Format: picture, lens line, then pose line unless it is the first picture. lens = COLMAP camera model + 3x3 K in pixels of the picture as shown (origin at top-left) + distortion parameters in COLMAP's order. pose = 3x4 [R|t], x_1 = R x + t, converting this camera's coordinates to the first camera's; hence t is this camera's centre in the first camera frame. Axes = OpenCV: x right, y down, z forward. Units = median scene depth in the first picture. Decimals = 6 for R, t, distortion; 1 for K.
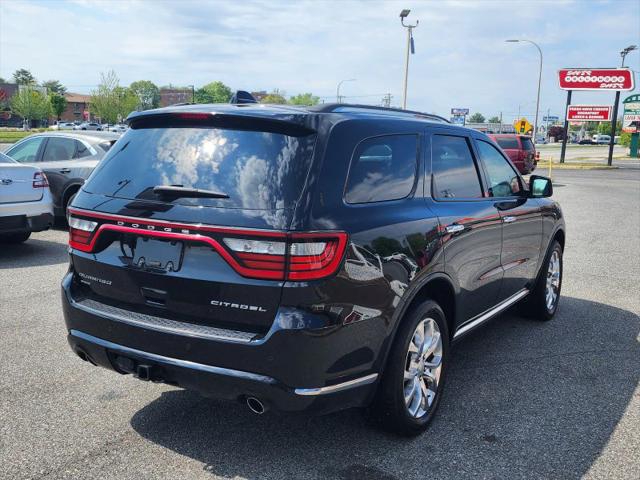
lens RADIAL K [[661.1, 0, 323.7], [0, 661.1, 242.8], [0, 0, 1]] dist [0.047391, -0.017755]
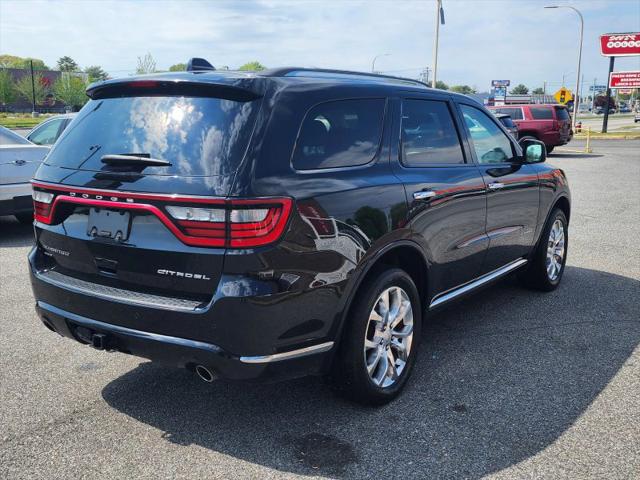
lens RADIAL K [[659.6, 0, 313.9], [0, 659.6, 244.4], [0, 0, 1]] dist [0.052587, -0.022234]
pose [[0.997331, -0.014735, -0.071517, 0.111149], [0.017253, 0.999248, 0.034725, 0.015706], [0.070952, -0.035866, 0.996835, 0.021156]]
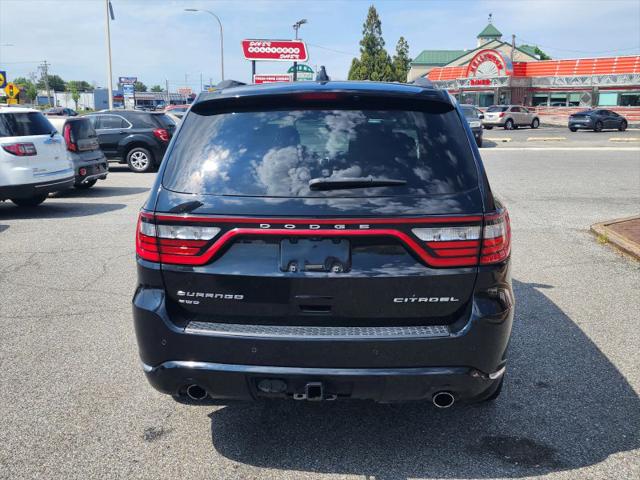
lens RADIAL K [[662.5, 0, 320.0], [0, 662.5, 240.0], [0, 0, 1]] dist [0.042716, -0.004837]
pose [[0.893017, -0.114989, 0.435085, -0.533702], [0.097625, 0.993282, 0.062138, -0.049149], [-0.439307, -0.013015, 0.898243, 0.180712]]
